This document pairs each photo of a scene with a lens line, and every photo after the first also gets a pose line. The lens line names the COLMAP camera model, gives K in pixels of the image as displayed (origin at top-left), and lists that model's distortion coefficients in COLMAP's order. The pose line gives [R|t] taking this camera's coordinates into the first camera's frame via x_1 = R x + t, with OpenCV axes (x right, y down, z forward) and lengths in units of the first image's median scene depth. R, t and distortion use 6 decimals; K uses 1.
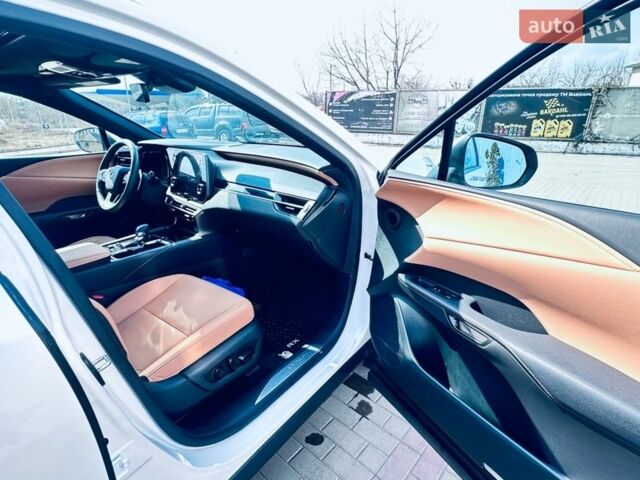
lens RADIAL K [[330.9, 0, 320.0], [0, 330.9, 240.0], [0, 0, 1]] dist [-0.024317, -0.000116]
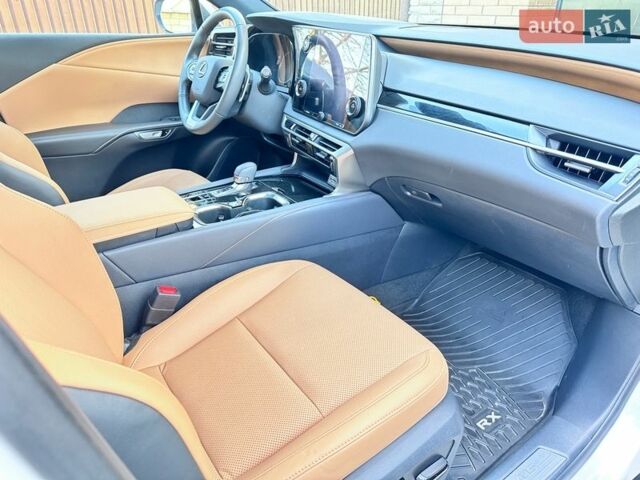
lens RADIAL K [[458.7, 0, 320.0], [0, 458.7, 240.0], [0, 0, 1]] dist [0.116186, -0.193146]
pose [[0.949864, 0.143505, -0.277784, -0.170110], [-0.110130, 0.985071, 0.132312, -0.035784], [0.292625, -0.095086, 0.951488, 0.249876]]
